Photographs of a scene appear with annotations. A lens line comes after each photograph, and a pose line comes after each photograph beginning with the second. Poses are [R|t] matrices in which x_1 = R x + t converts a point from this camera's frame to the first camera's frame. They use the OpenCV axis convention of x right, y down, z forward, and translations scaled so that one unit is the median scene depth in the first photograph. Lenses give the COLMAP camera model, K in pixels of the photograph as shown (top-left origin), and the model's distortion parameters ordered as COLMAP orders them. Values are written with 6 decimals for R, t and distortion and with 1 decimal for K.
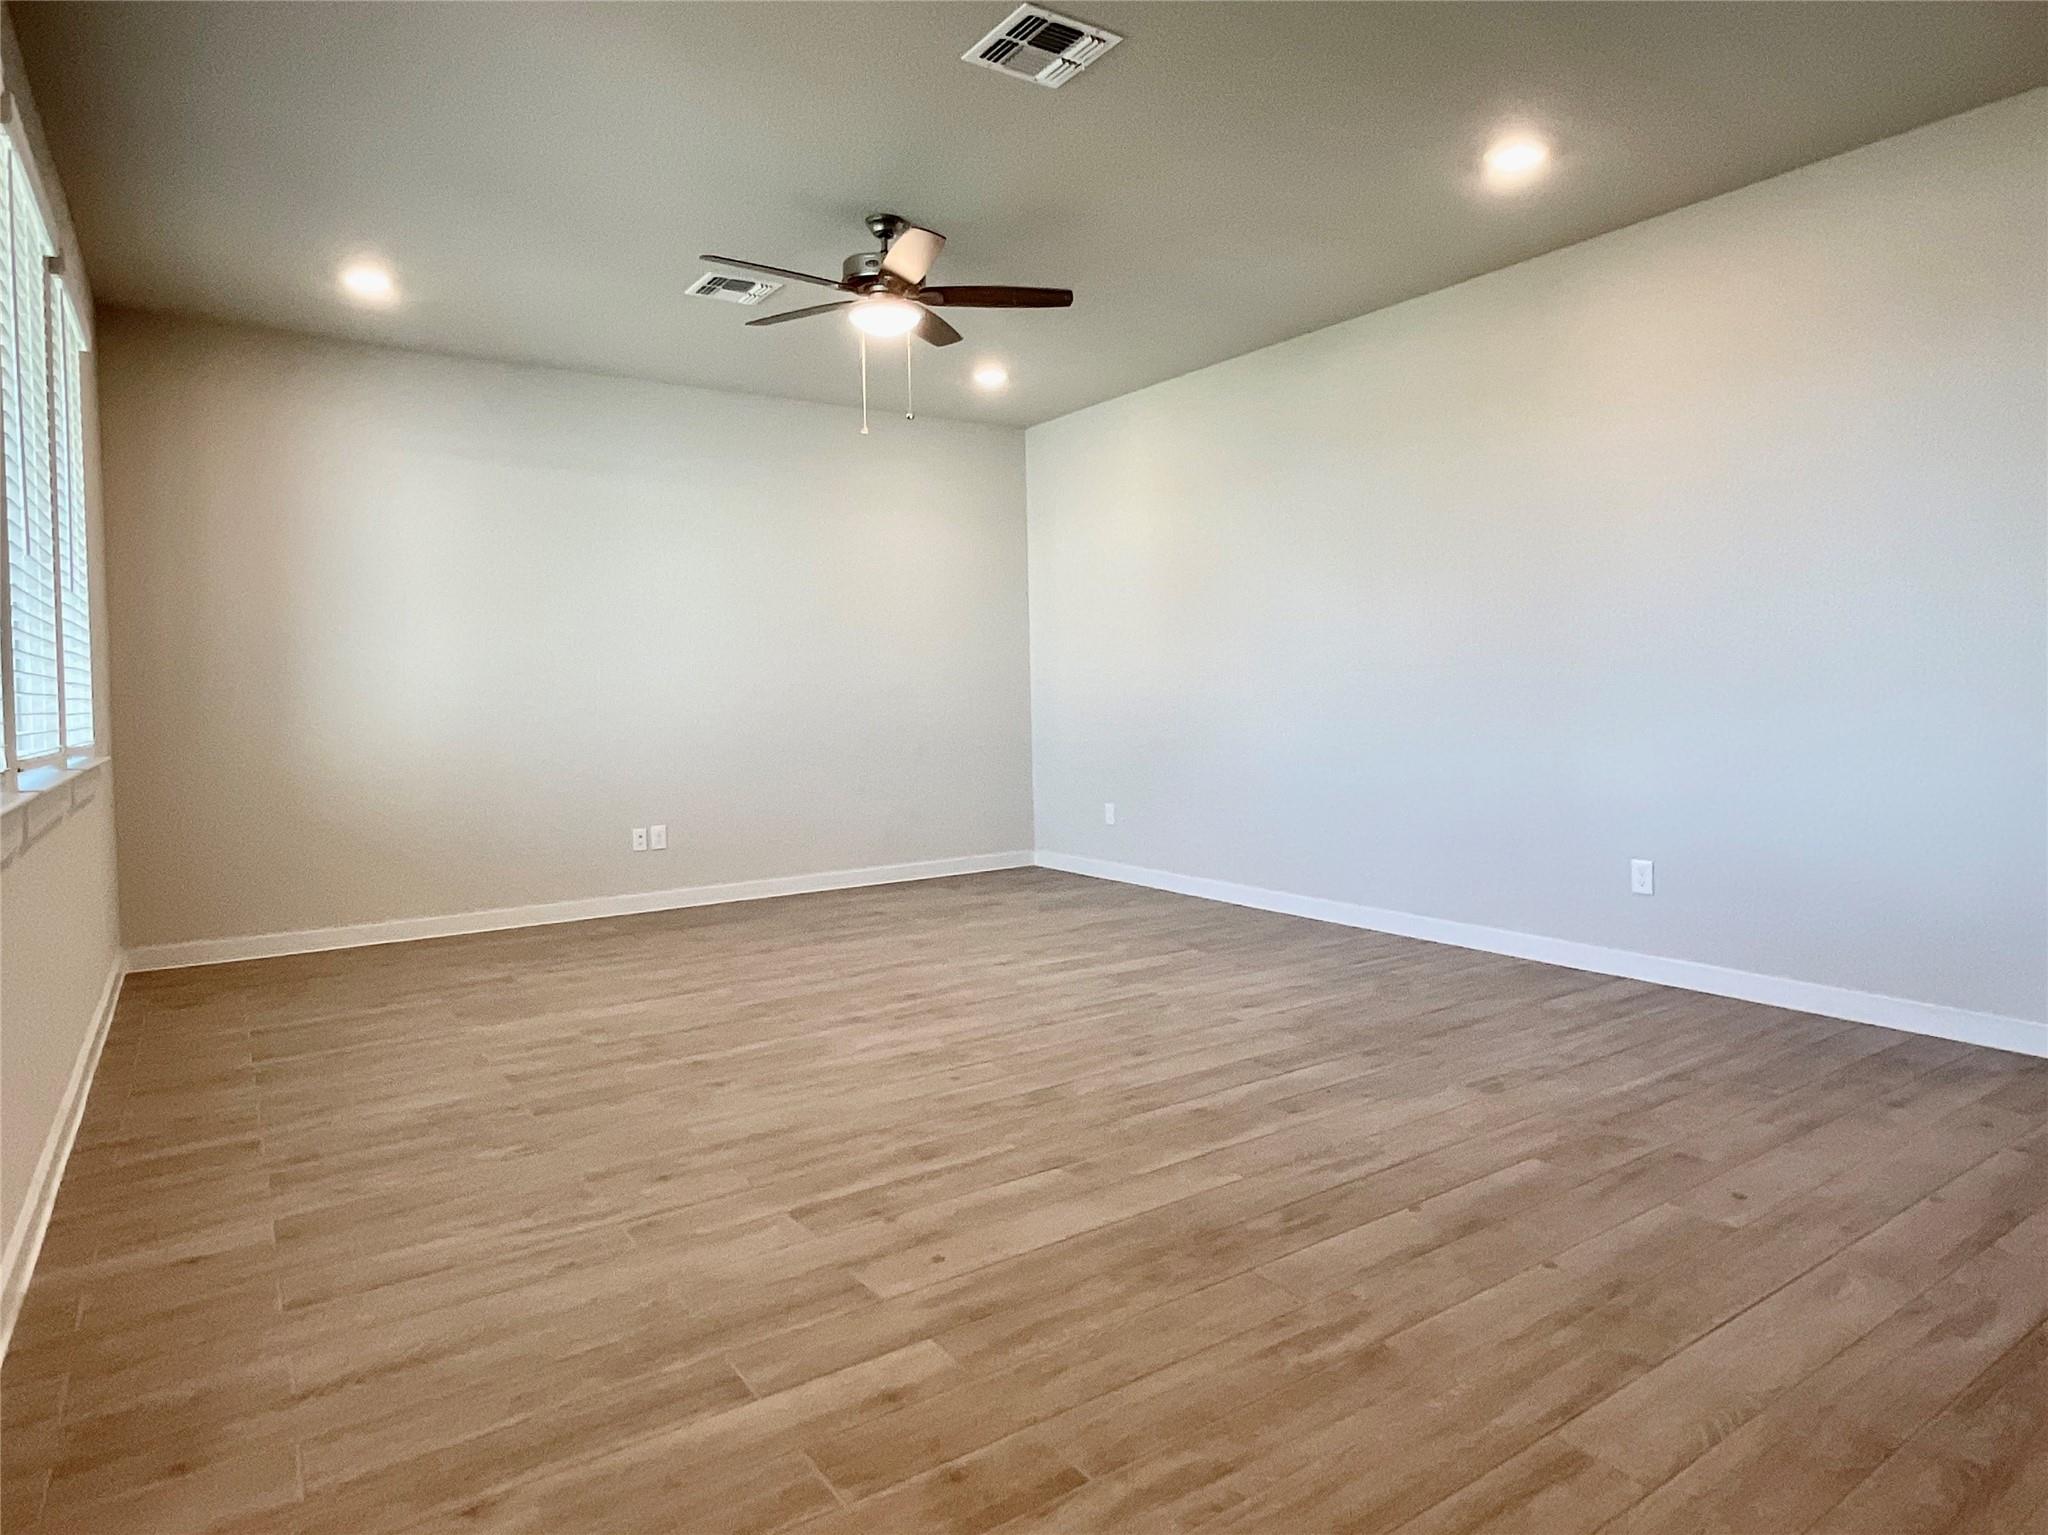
lens RADIAL K [[1132.3, 0, 1024.0], [0, 1132.3, 767.5], [0, 0, 1]] dist [0.000741, -0.001262]
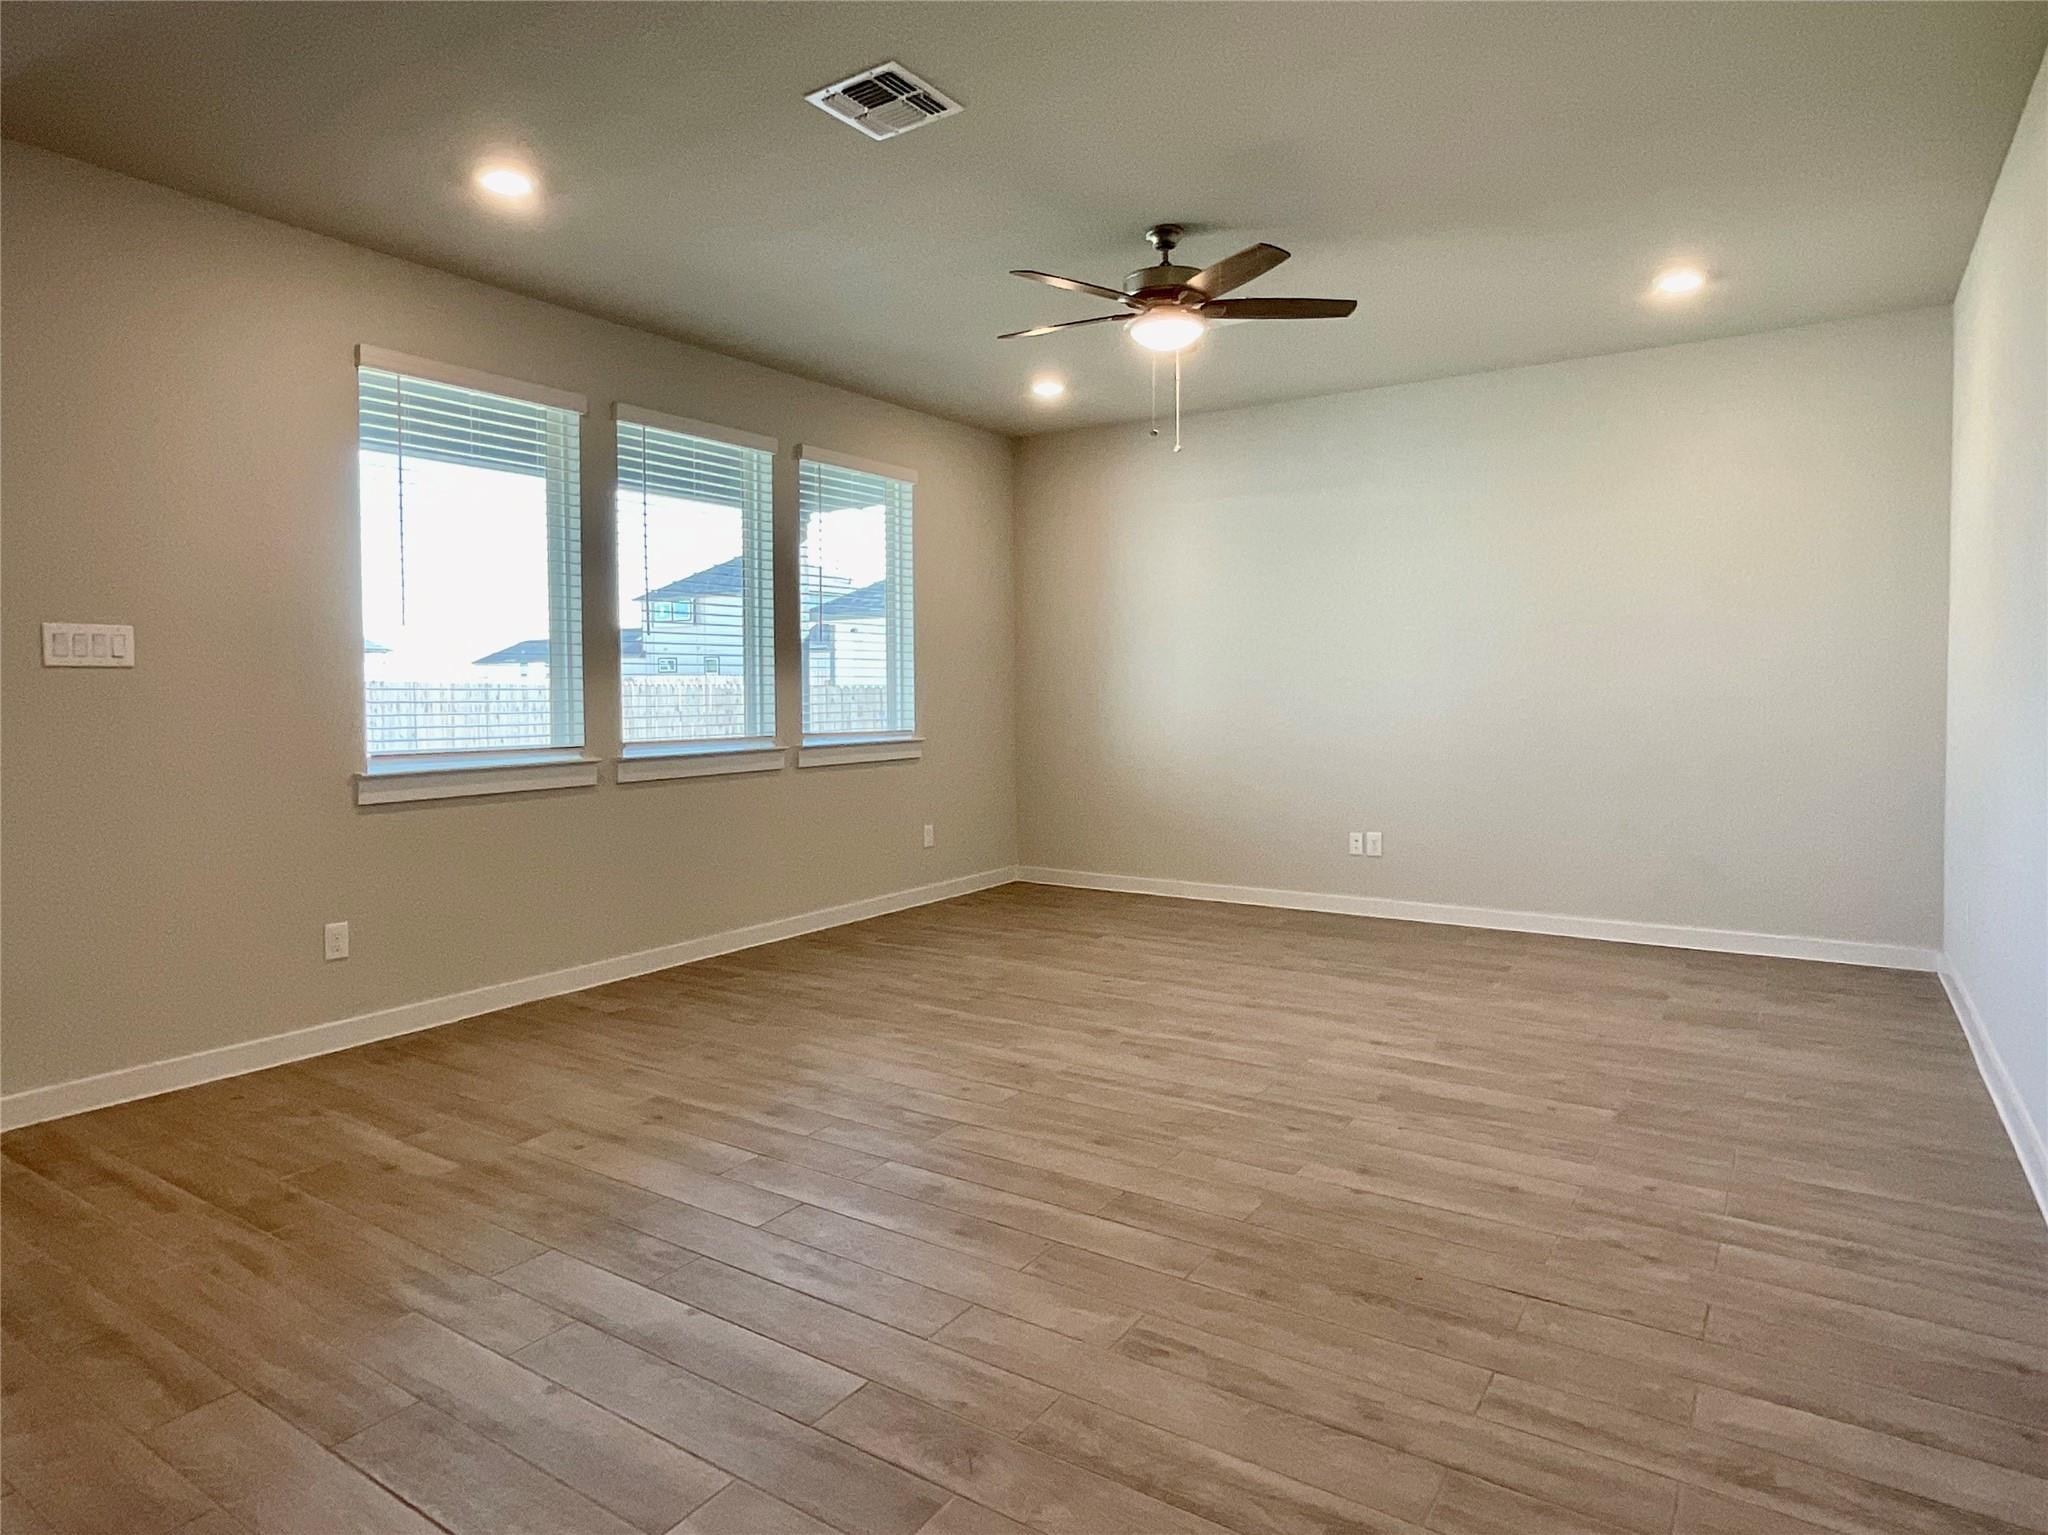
lens RADIAL K [[1176.6, 0, 1041.2], [0, 1176.6, 717.5], [0, 0, 1]] dist [-0.002025, 0.002446]
pose [[0.403297, 0.034080, -0.914434, 1.137197], [-0.060364, 0.998120, 0.010576, -0.095262], [0.913076, 0.050934, 0.404596, 0.747024]]
